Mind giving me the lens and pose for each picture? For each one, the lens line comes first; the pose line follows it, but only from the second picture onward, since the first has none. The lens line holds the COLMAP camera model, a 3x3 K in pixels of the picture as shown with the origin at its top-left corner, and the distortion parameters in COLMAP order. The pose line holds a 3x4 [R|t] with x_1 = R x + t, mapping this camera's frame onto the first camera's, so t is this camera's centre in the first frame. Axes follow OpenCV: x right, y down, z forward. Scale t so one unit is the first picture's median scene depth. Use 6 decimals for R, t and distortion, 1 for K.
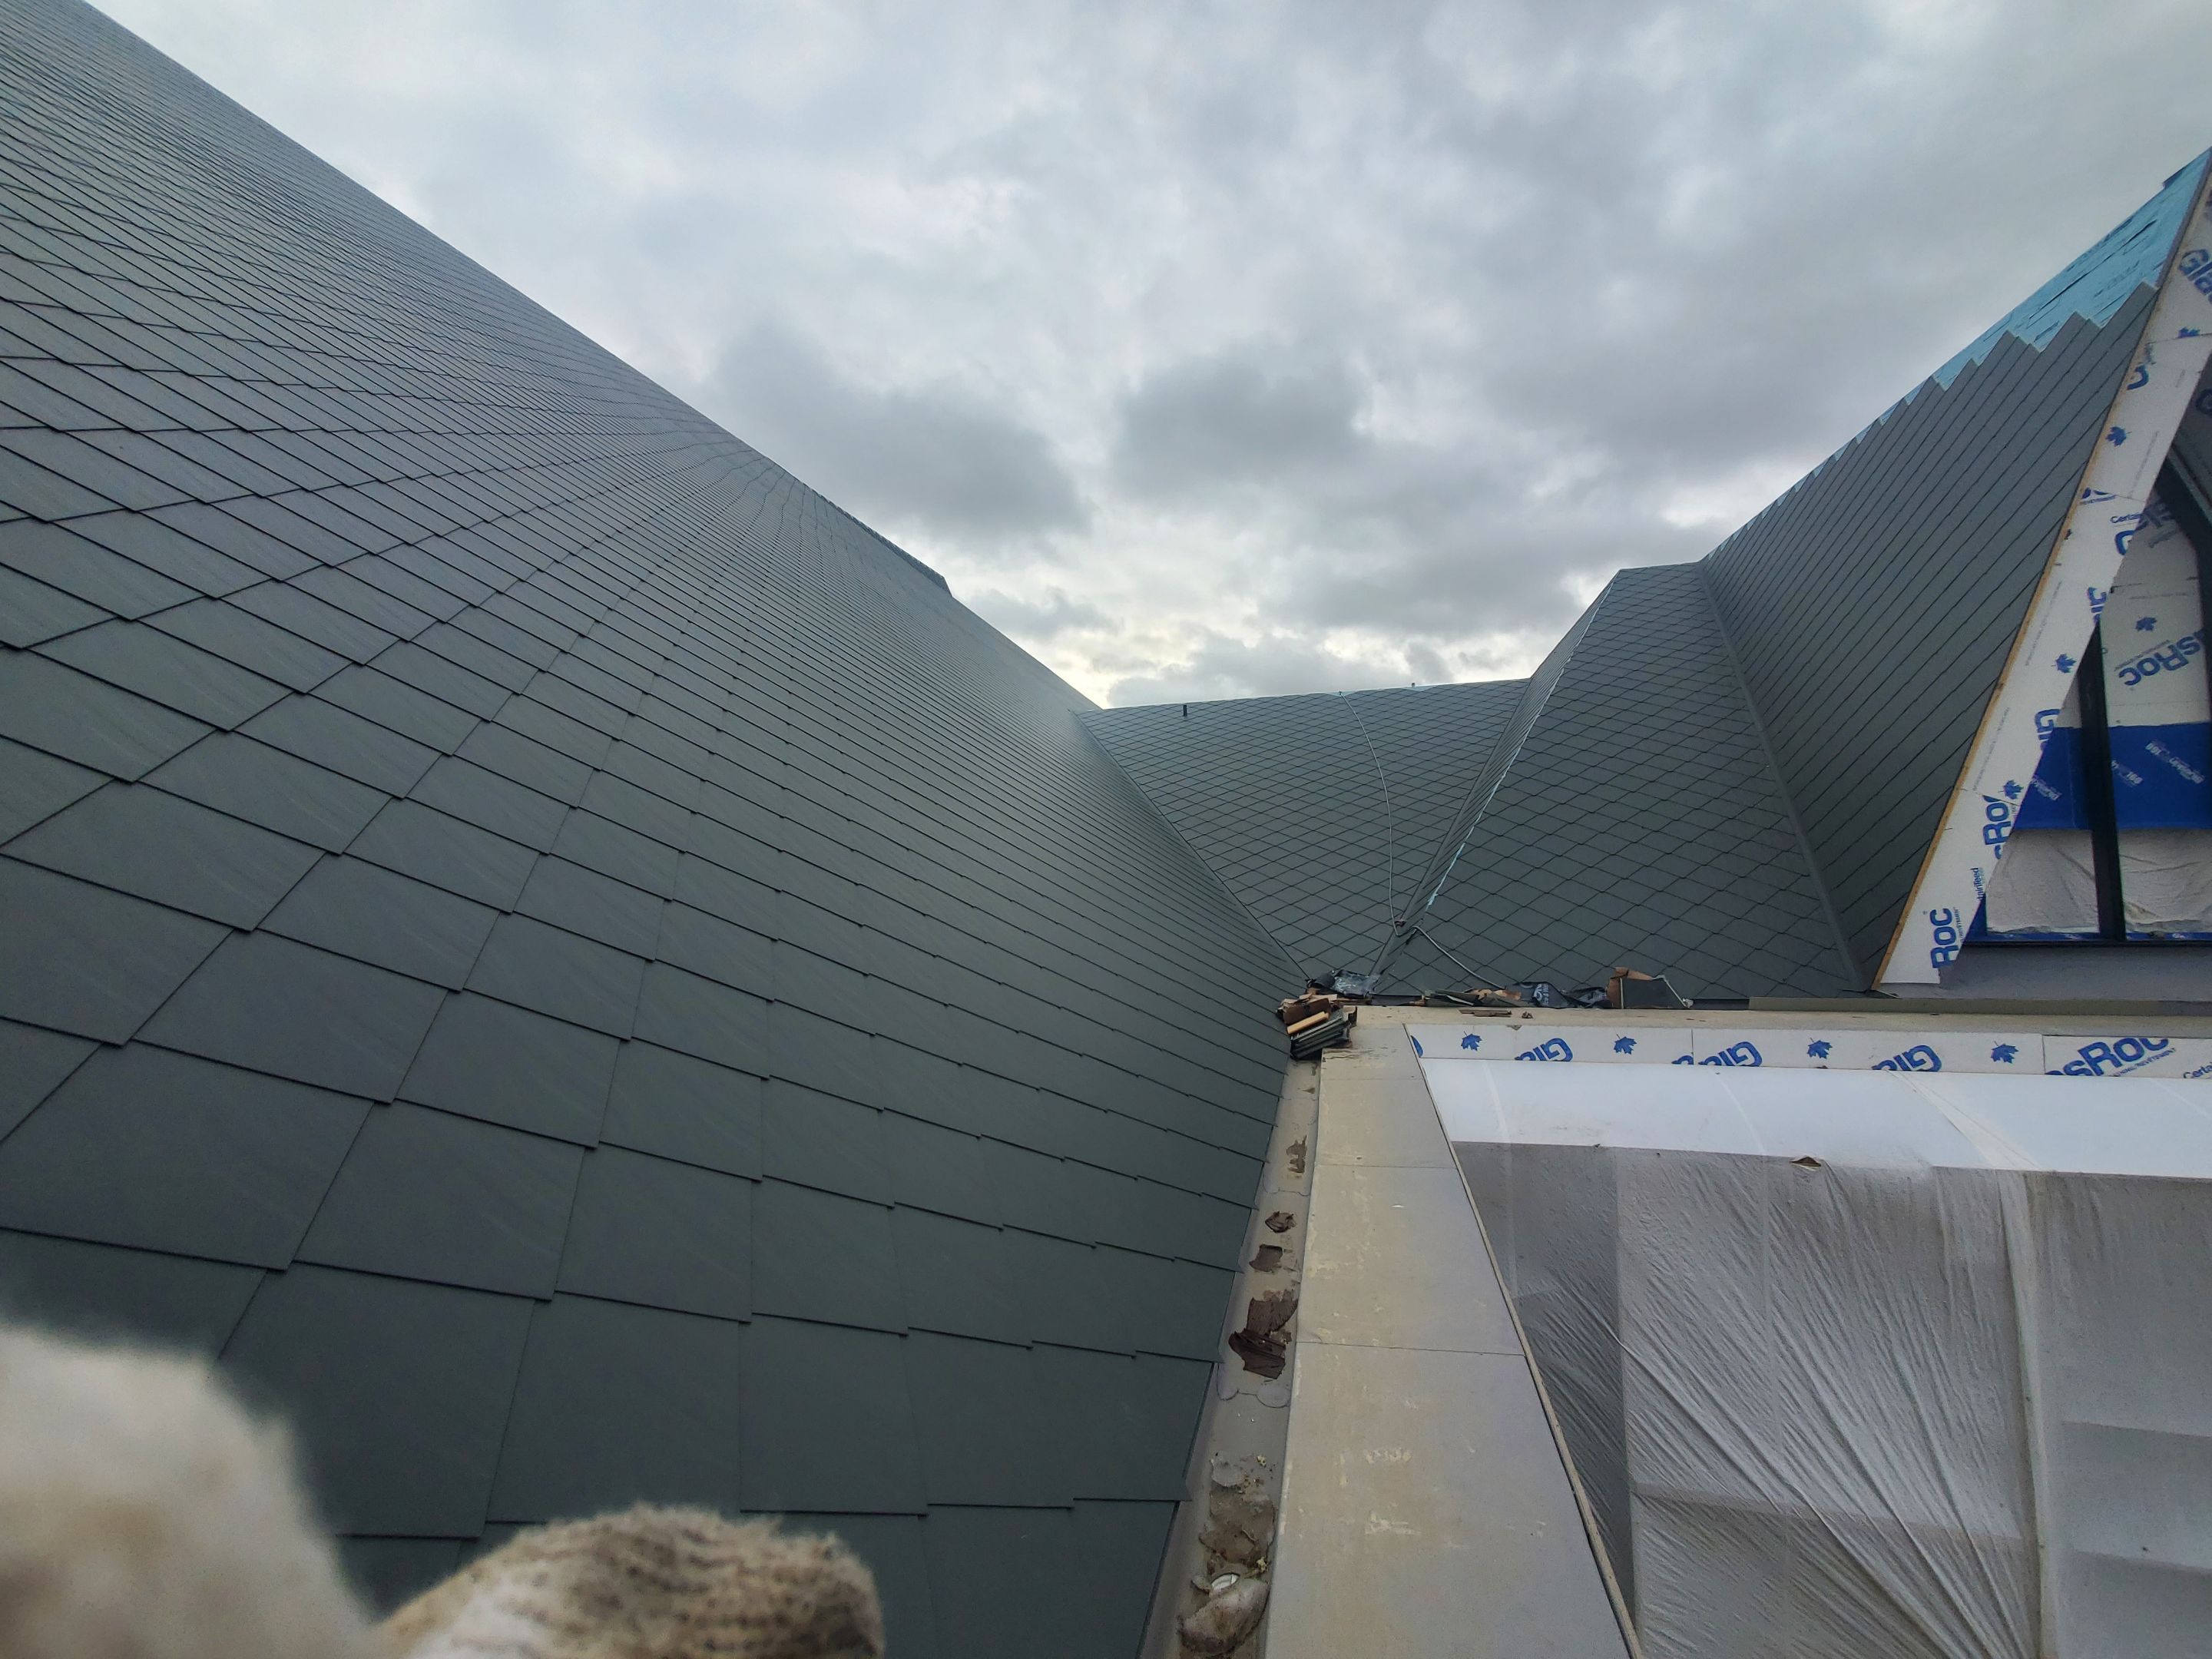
lens RADIAL K [[861.5, 0, 1119.8], [0, 861.5, 813.4], [0, 0, 1]] dist [-0.001706, -0.000291]
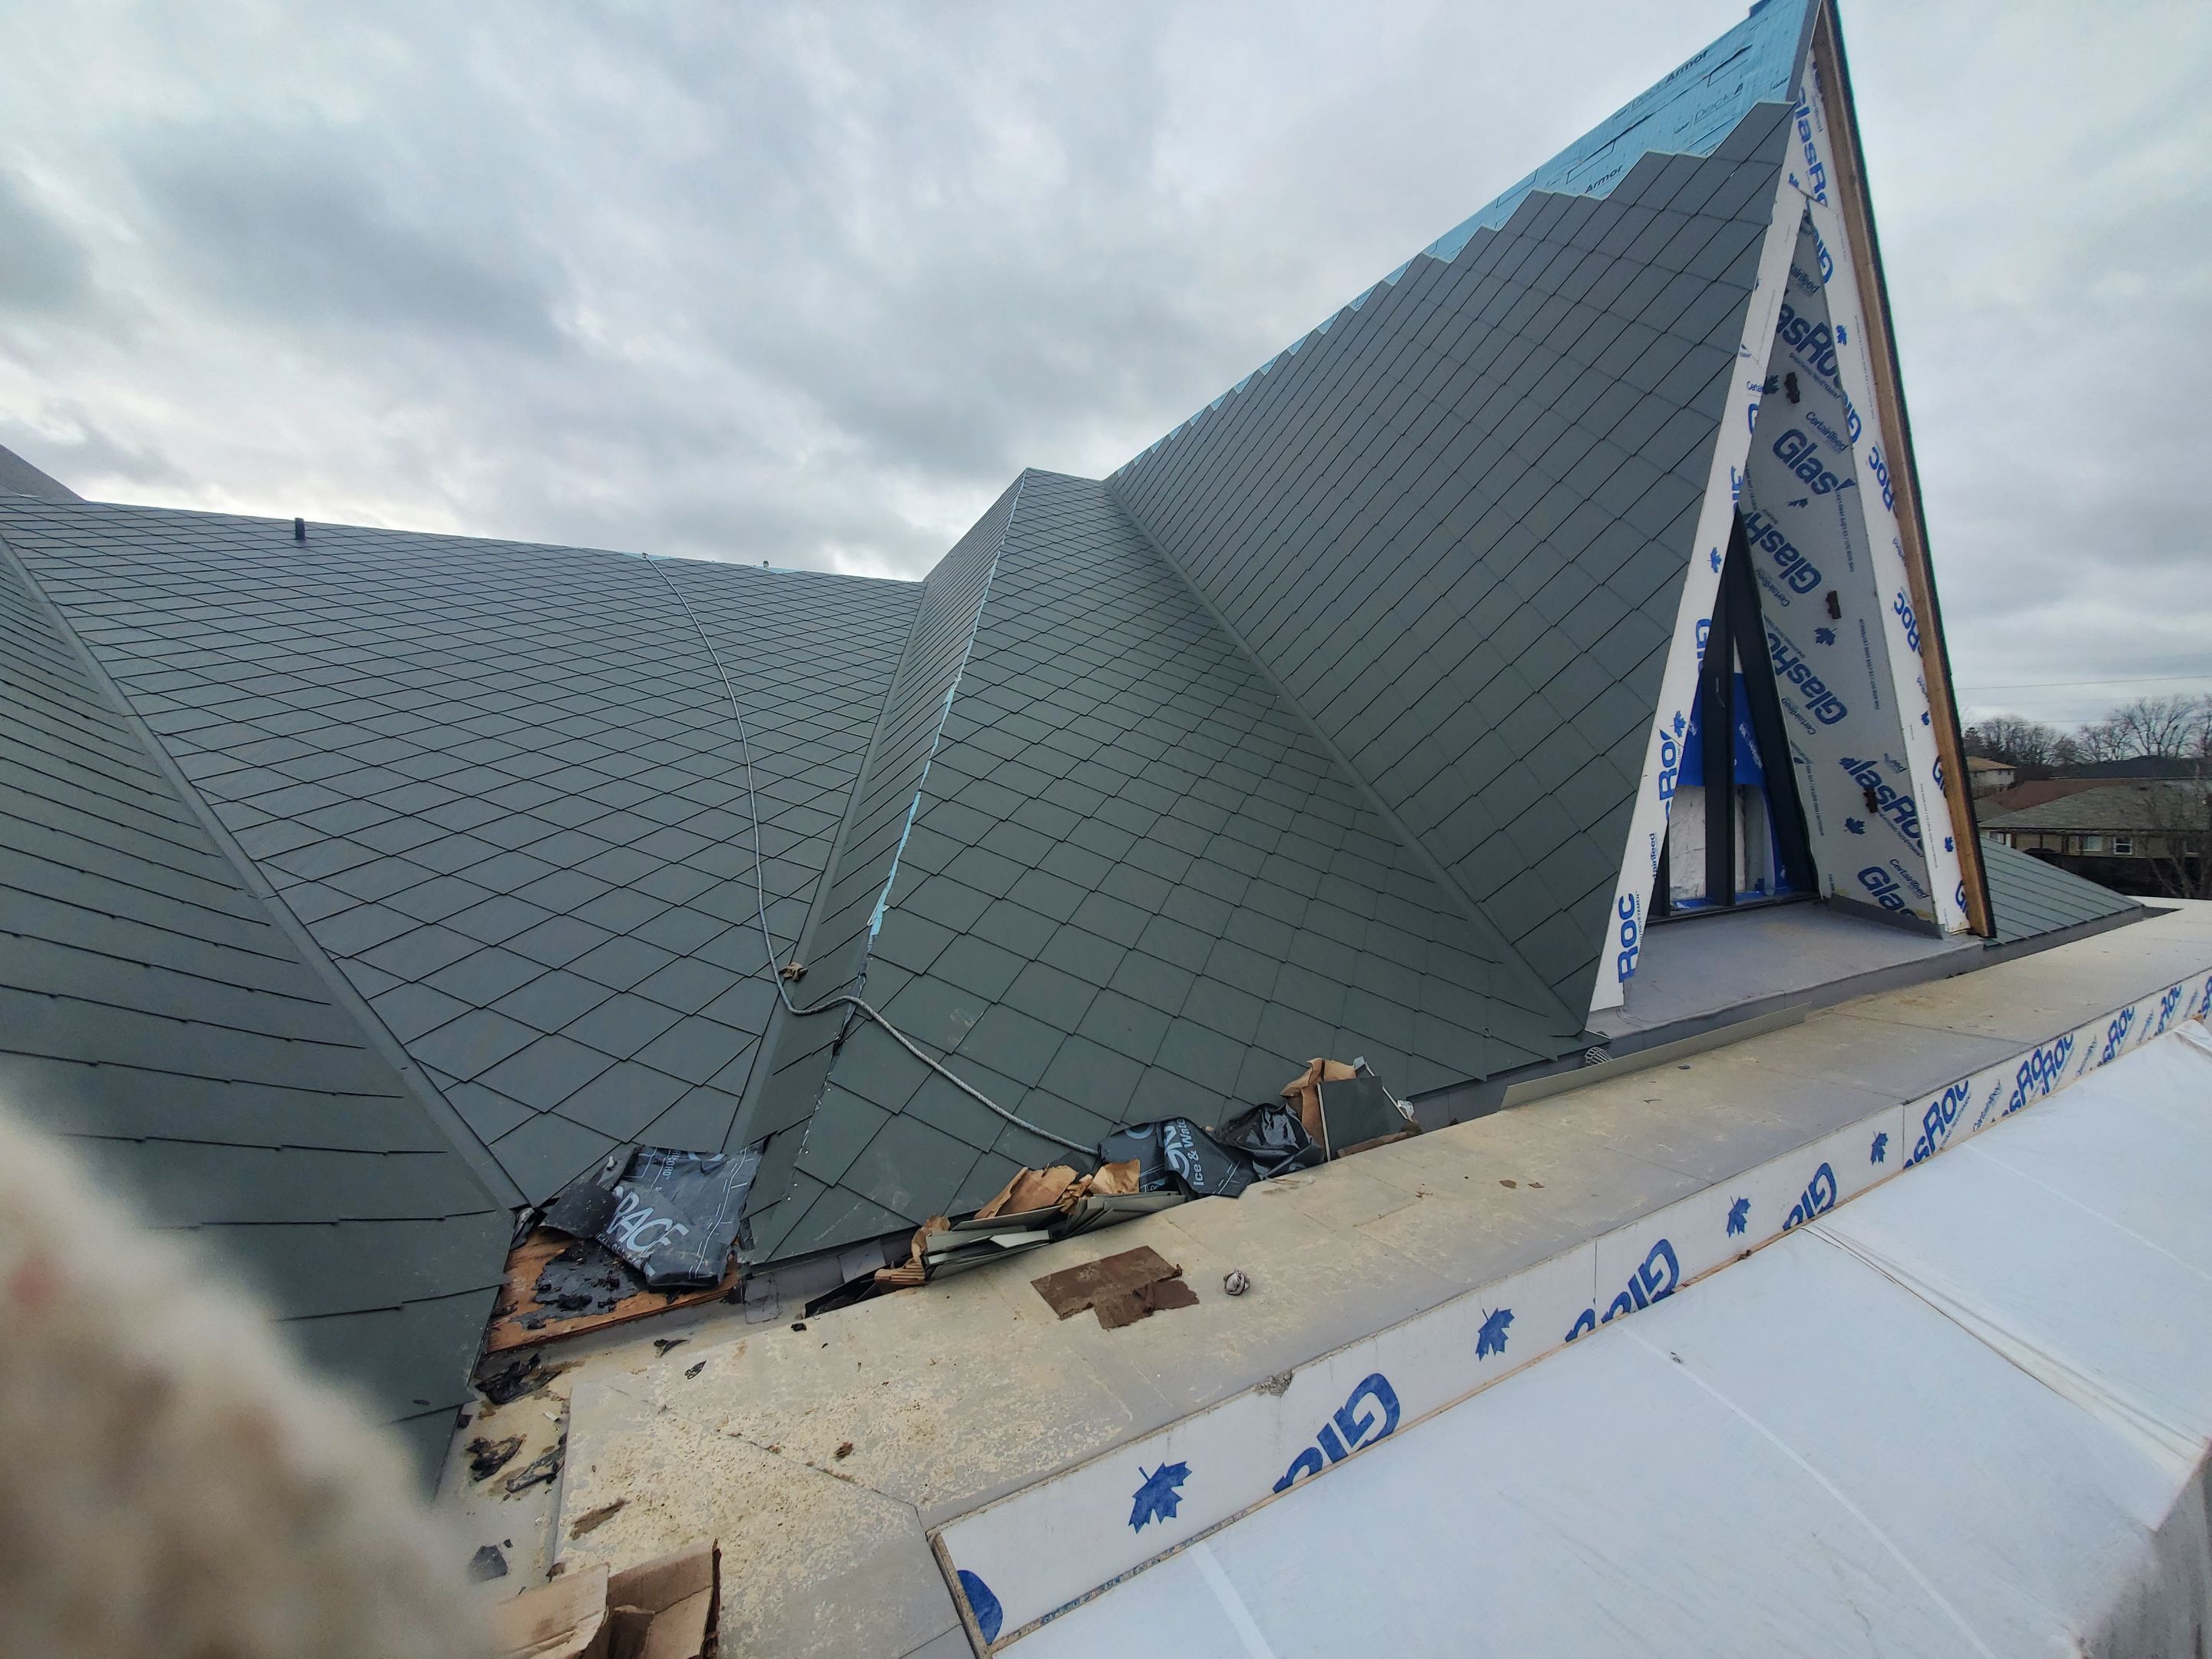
lens RADIAL K [[861.5, 0, 1119.8], [0, 861.5, 813.4], [0, 0, 1]] dist [-0.001706, -0.000291]
pose [[0.726348, 0.002308, 0.687323, 0.191937], [-0.031257, 0.999071, 0.029676, 0.037926], [-0.686616, -0.043039, 0.725745, 0.747875]]
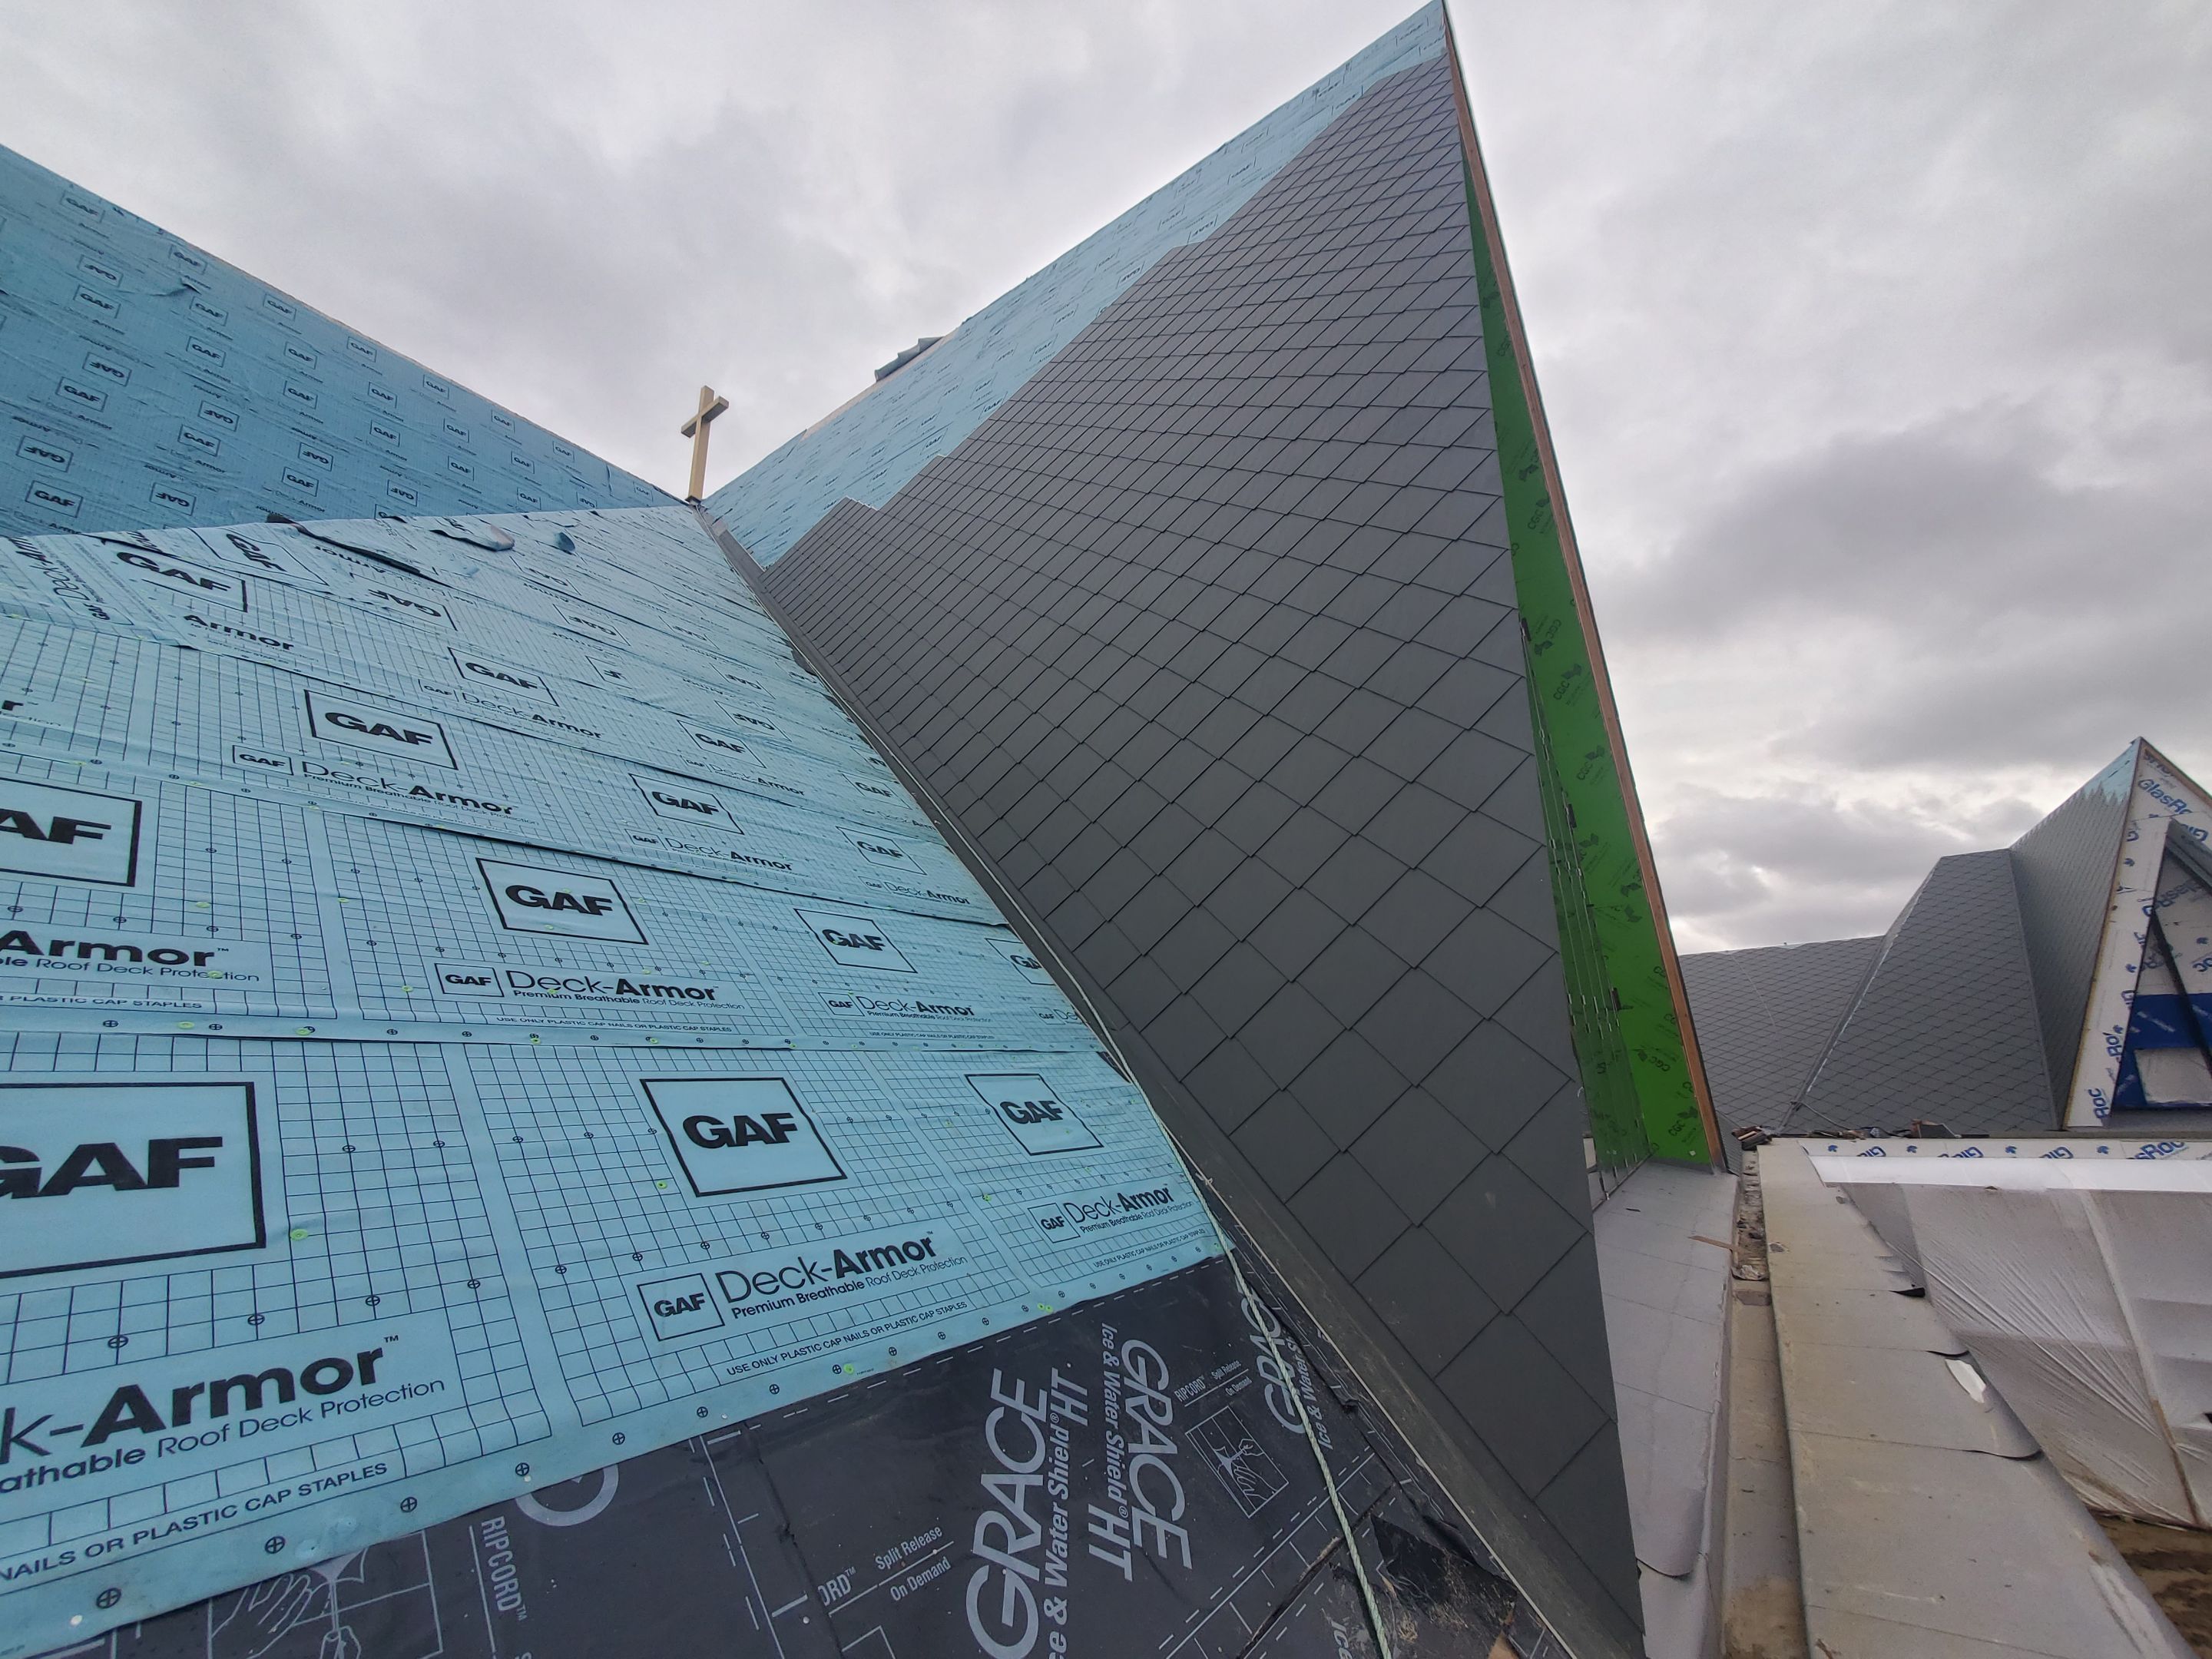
lens RADIAL K [[861.5, 0, 1119.8], [0, 861.5, 813.4], [0, 0, 1]] dist [-0.001706, -0.000291]
pose [[0.936329, -0.104702, -0.335150, -0.466560], [0.019371, 0.968456, -0.248430, -0.060918], [0.350589, 0.226120, 0.908822, -1.785723]]
